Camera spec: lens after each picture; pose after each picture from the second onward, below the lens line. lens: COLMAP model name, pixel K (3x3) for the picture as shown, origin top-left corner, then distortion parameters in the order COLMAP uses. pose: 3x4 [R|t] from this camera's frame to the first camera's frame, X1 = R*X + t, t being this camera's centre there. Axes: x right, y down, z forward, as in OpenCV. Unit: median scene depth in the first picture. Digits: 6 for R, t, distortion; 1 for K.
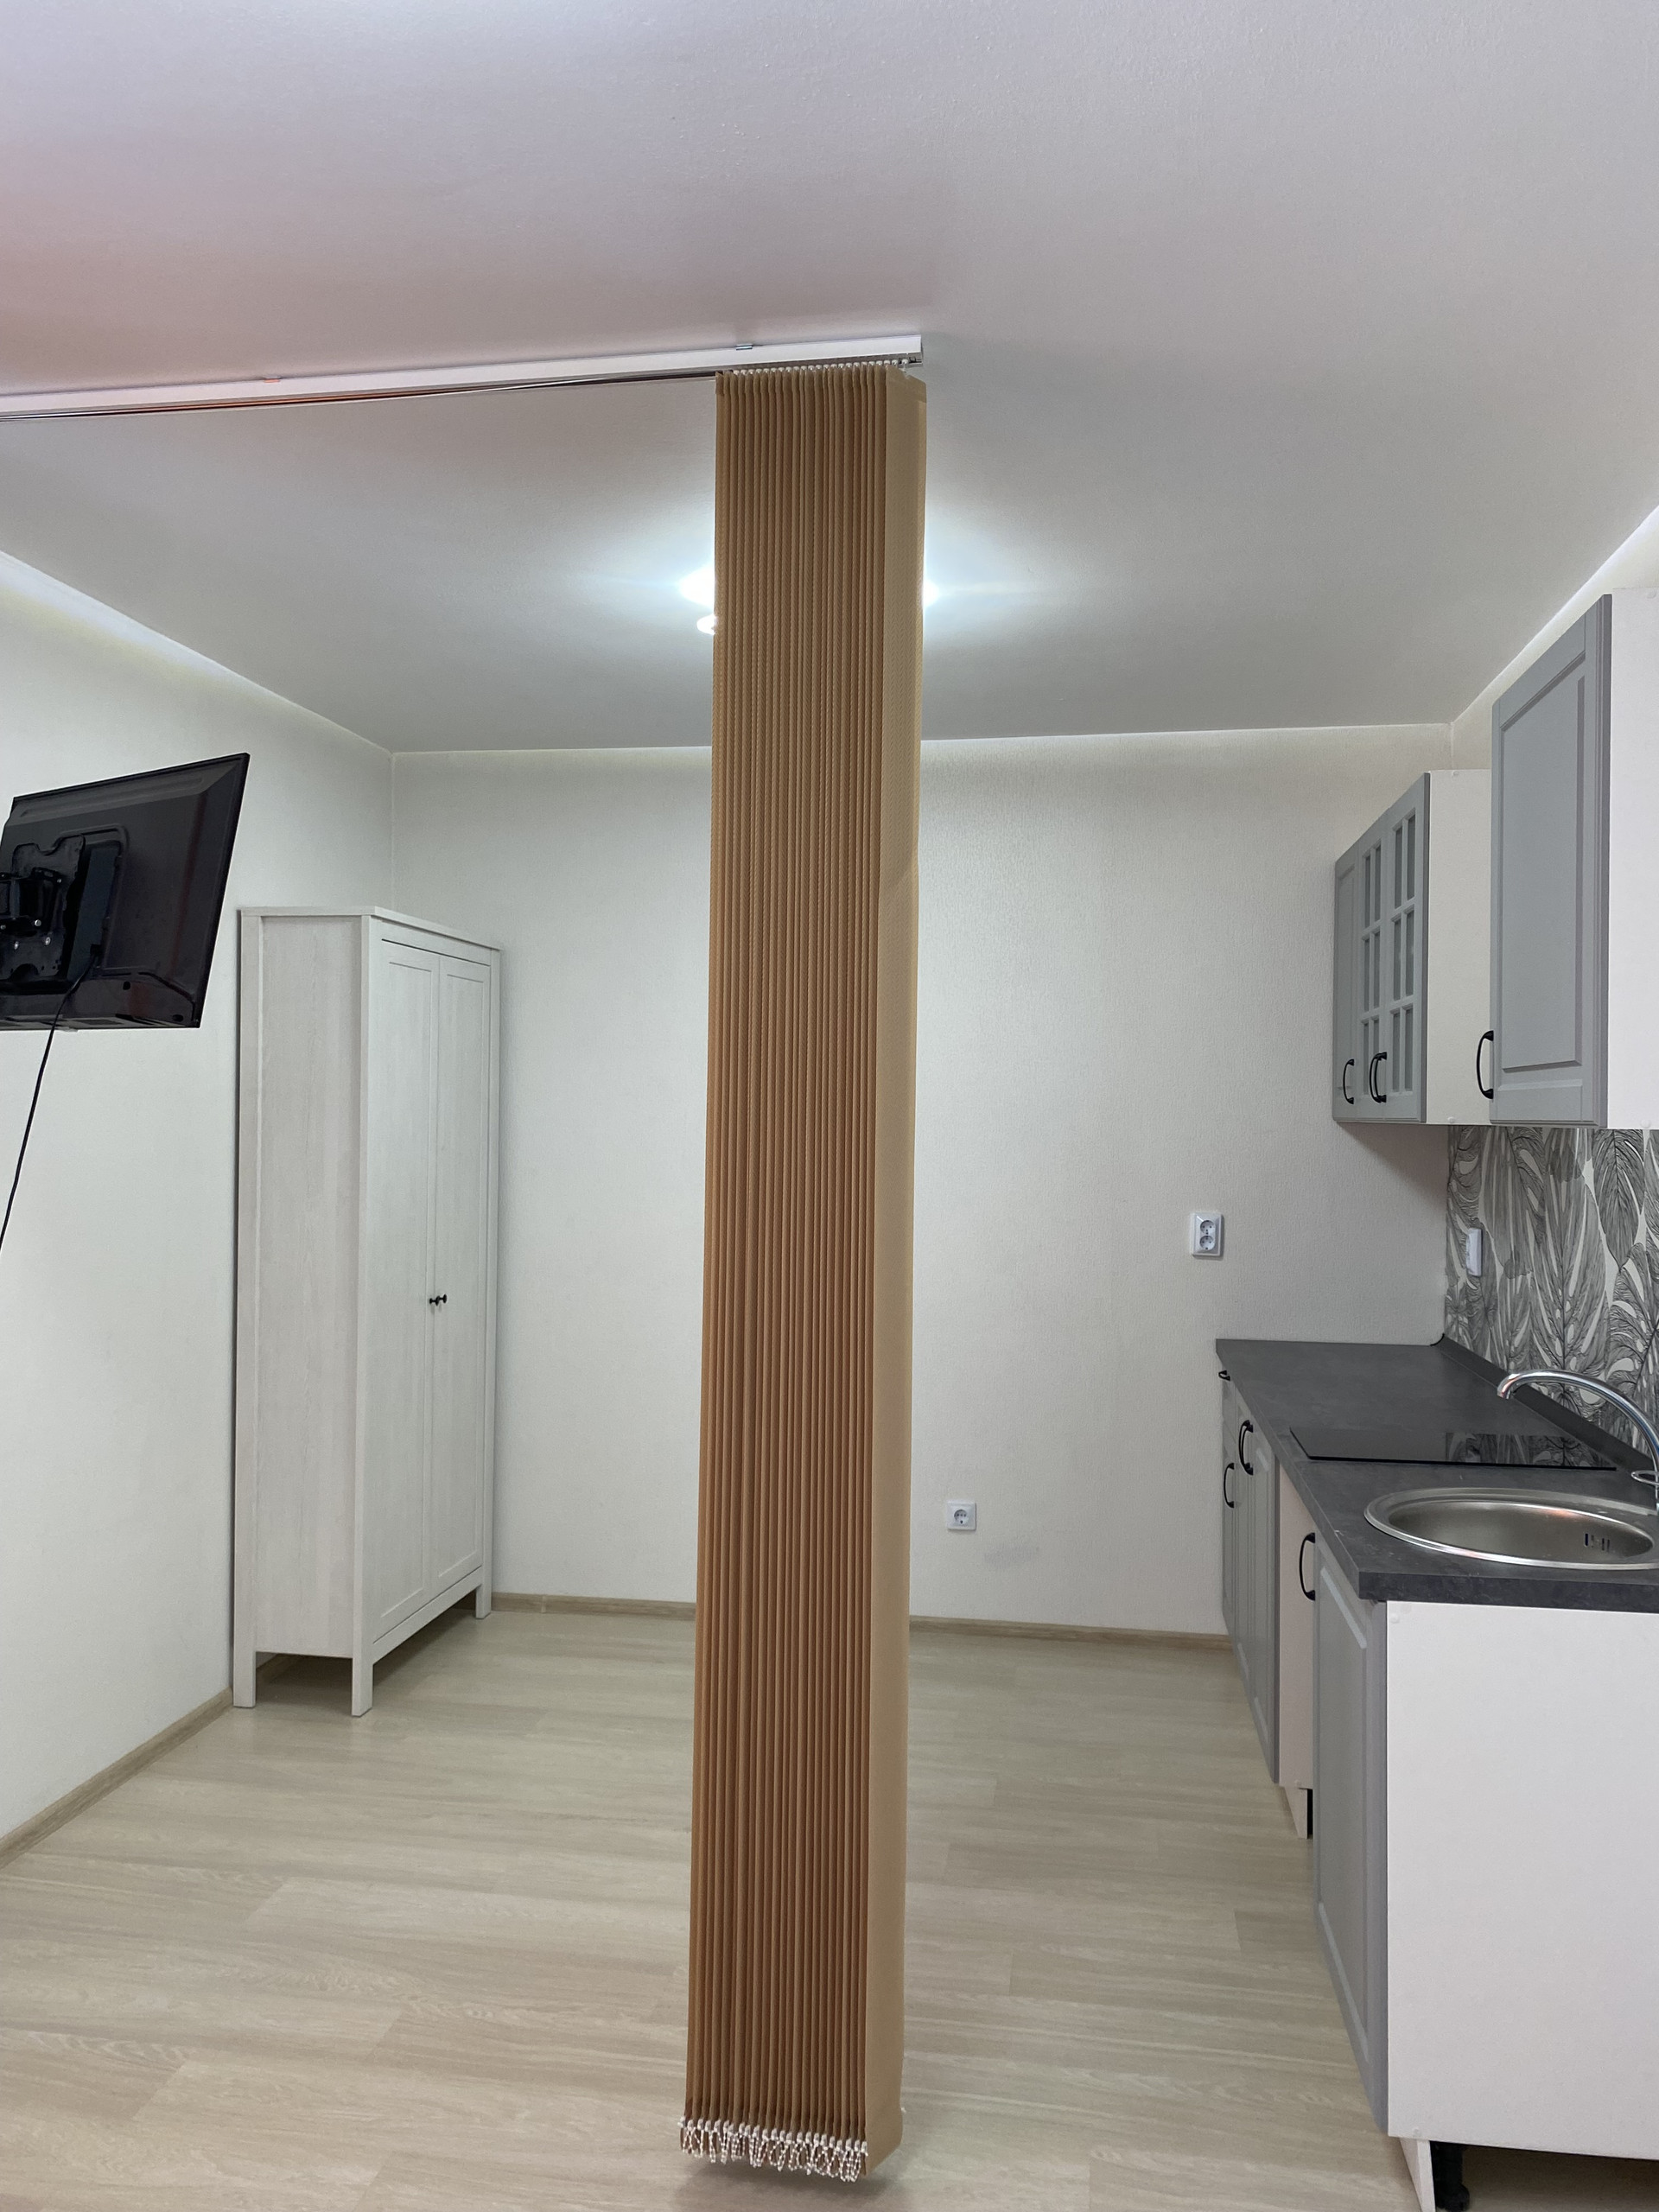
lens RADIAL K [[1688.7, 0, 791.6], [0, 1688.7, 1105.5], [0, 0, 1]] dist [0.006031, 0.011088]
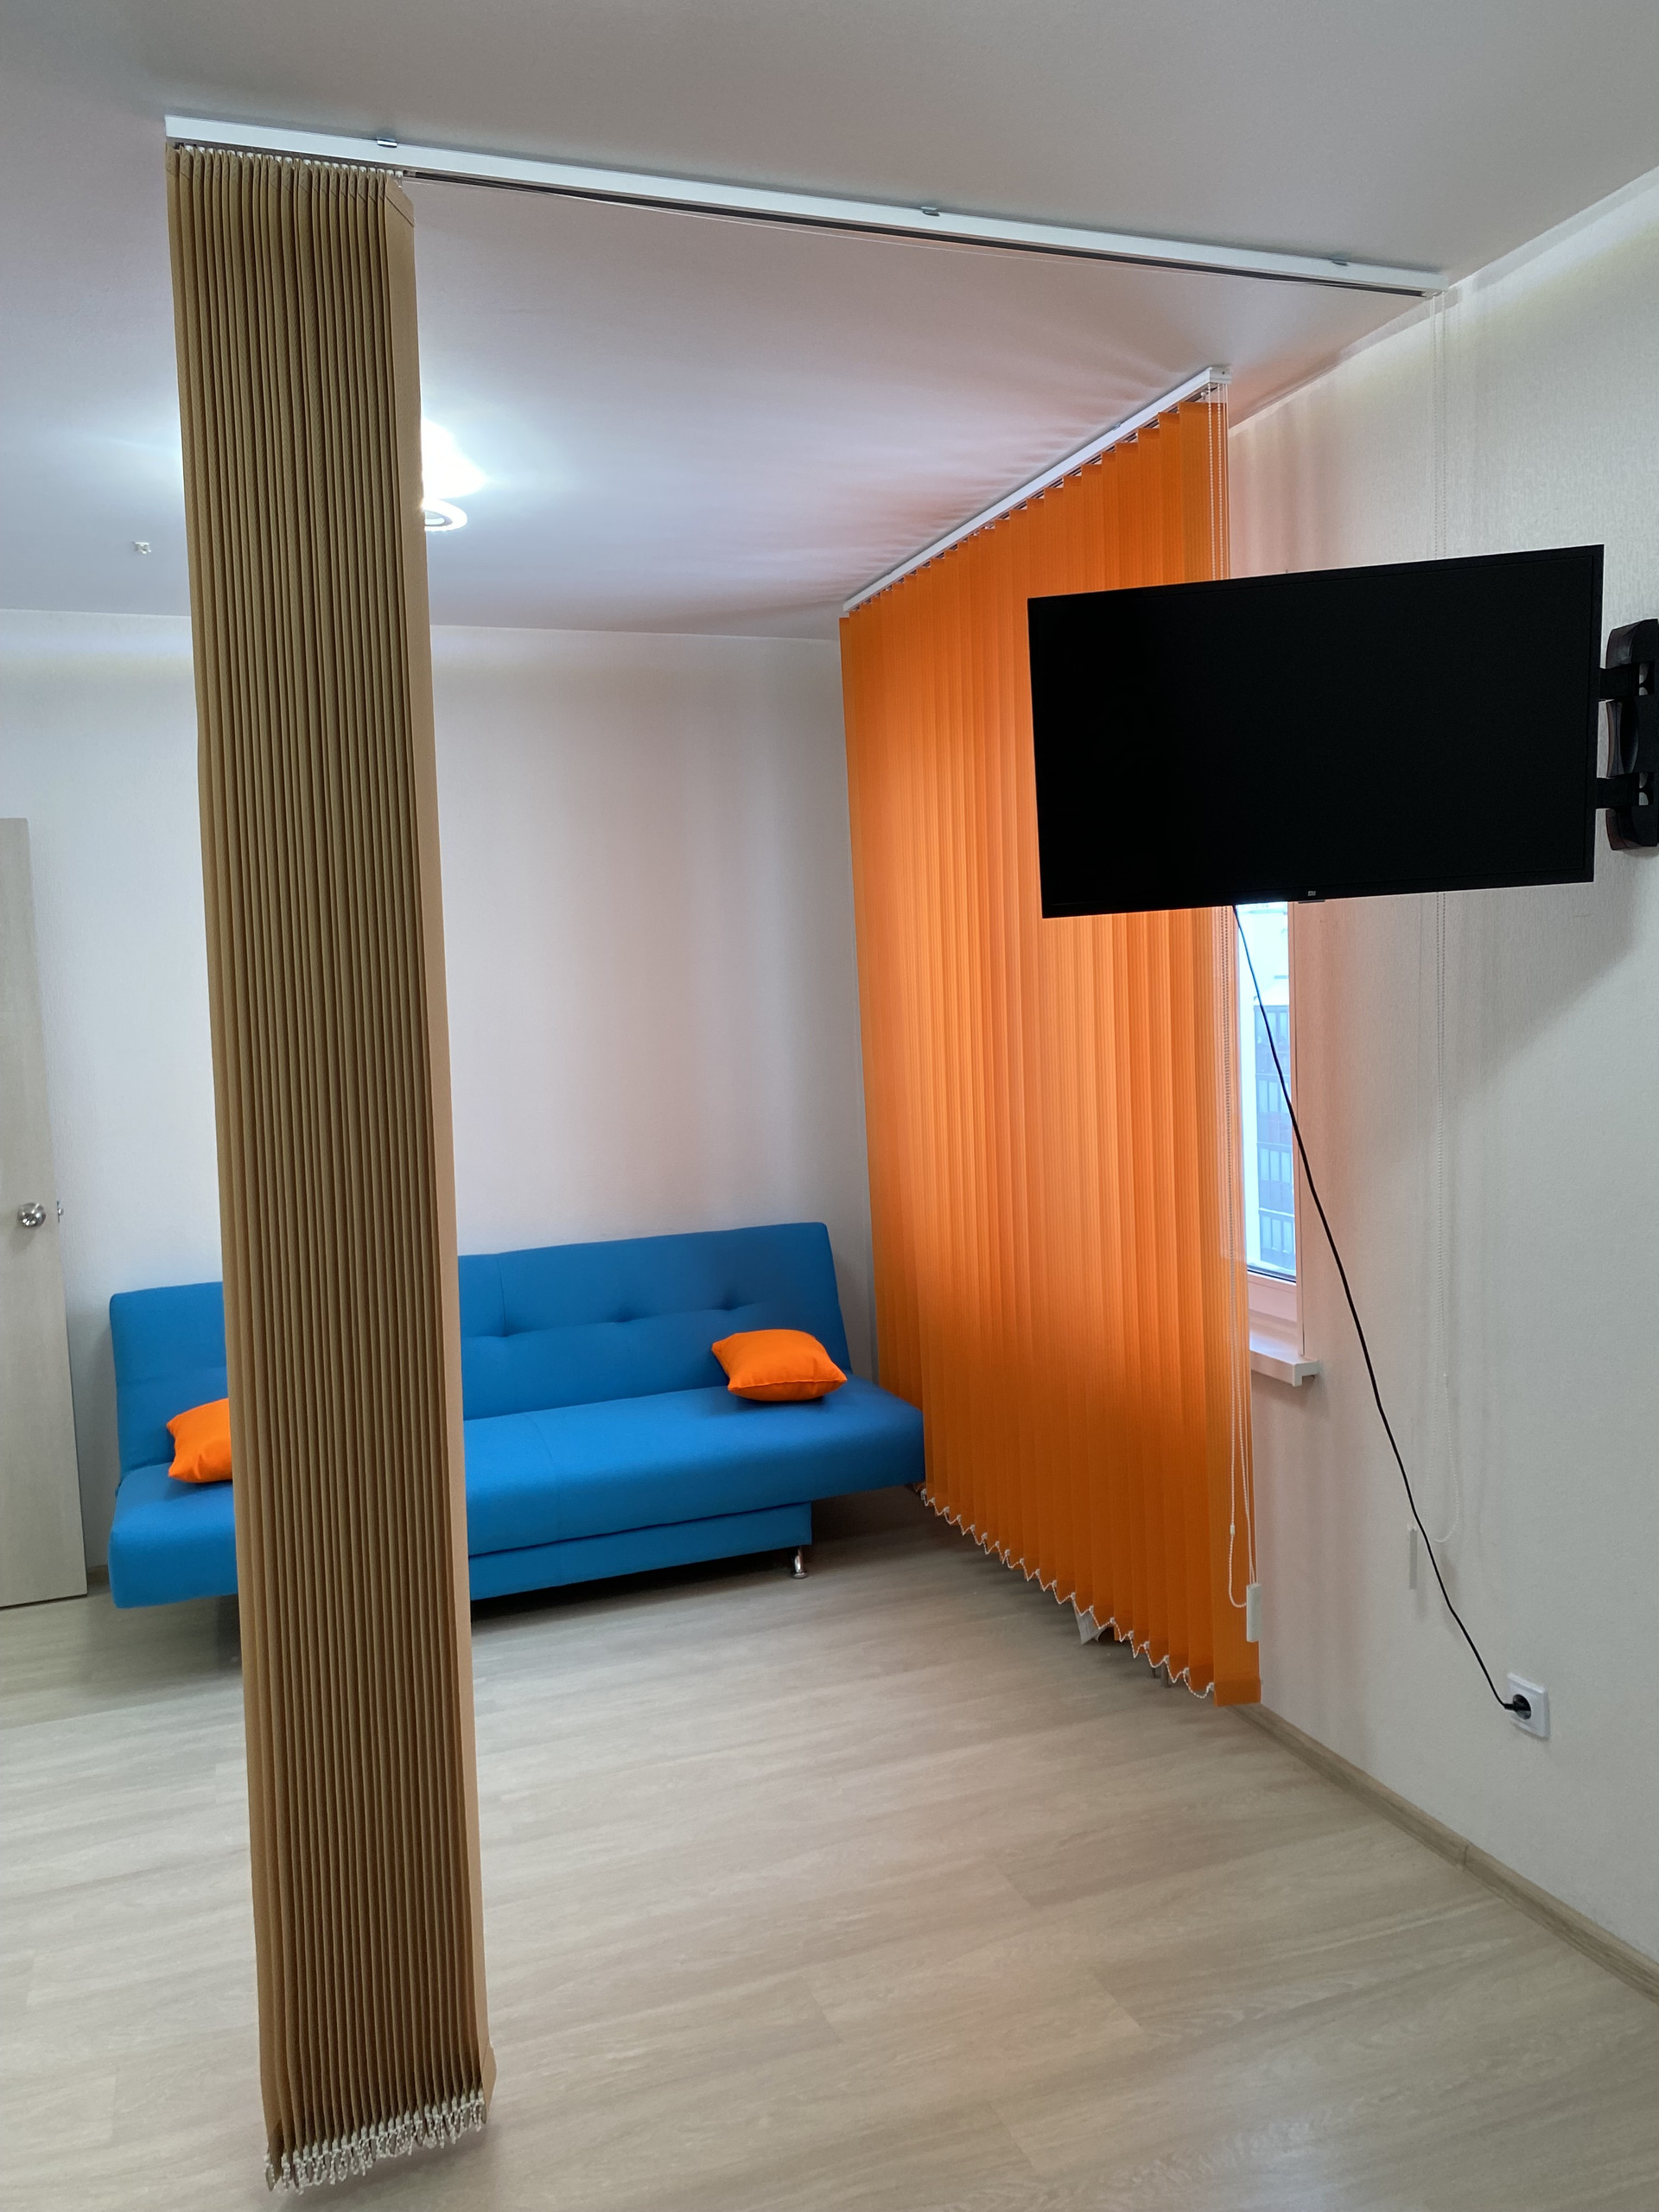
lens RADIAL K [[1712.4, 0, 860.0], [0, 1712.4, 1101.0], [0, 0, 1]] dist [0.004343, 0.001369]
pose [[-0.860187, 0.063538, -0.506005, 0.162273], [0.038136, 0.997444, 0.060418, -0.003581], [0.508551, 0.032674, -0.860412, 1.275337]]
